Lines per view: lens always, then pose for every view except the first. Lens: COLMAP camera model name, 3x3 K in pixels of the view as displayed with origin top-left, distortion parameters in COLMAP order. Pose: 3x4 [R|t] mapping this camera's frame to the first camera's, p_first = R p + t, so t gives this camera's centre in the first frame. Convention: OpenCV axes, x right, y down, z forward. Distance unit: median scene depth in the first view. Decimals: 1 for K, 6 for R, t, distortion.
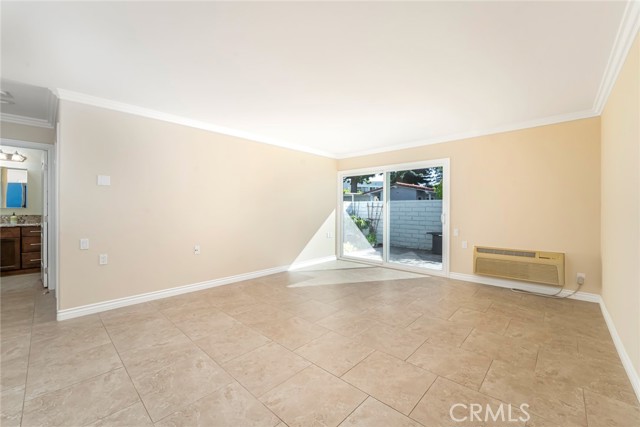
lens RADIAL K [[263.0, 0, 319.7], [0, 263.0, 209.0], [0, 0, 1]] dist [-0.011641, 0.000457]
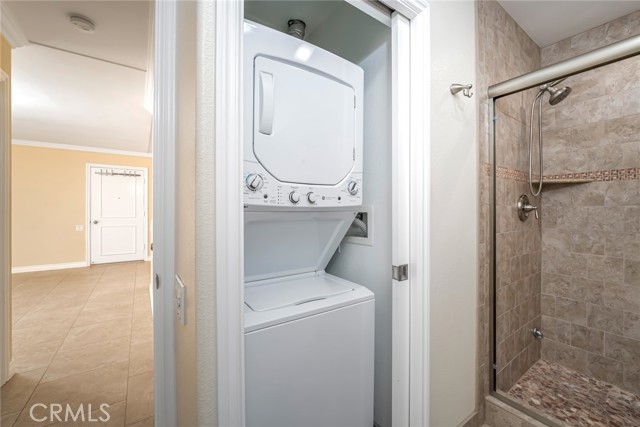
lens RADIAL K [[263.0, 0, 319.7], [0, 263.0, 209.0], [0, 0, 1]] dist [-0.011641, 0.000457]
pose [[-0.977323, -0.000232, 0.211754, -2.240582], [-0.000249, 1.000000, -0.000054, -0.010934], [-0.211754, -0.000105, -0.977323, 1.723225]]
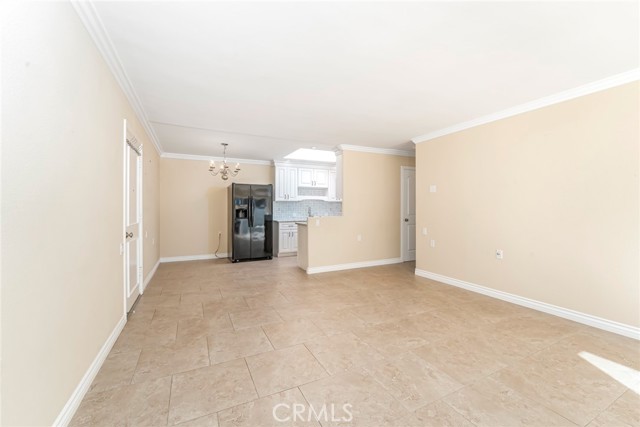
lens RADIAL K [[263.0, 0, 319.7], [0, 263.0, 209.0], [0, 0, 1]] dist [-0.011641, 0.000457]
pose [[-0.356470, 0.003223, -0.934301, 0.933394], [-0.000229, 0.999994, 0.003537, -0.003302], [0.934307, 0.001475, -0.356467, 1.166190]]
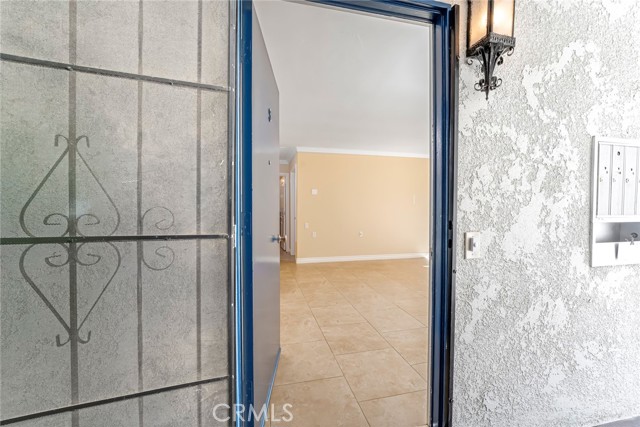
lens RADIAL K [[263.0, 0, 319.7], [0, 263.0, 209.0], [0, 0, 1]] dist [-0.011641, 0.000457]
pose [[0.831919, -0.001624, -0.554895, 0.290503], [-0.001398, 0.999986, -0.005024, 0.027554], [0.554896, 0.004955, 0.831905, -0.650673]]
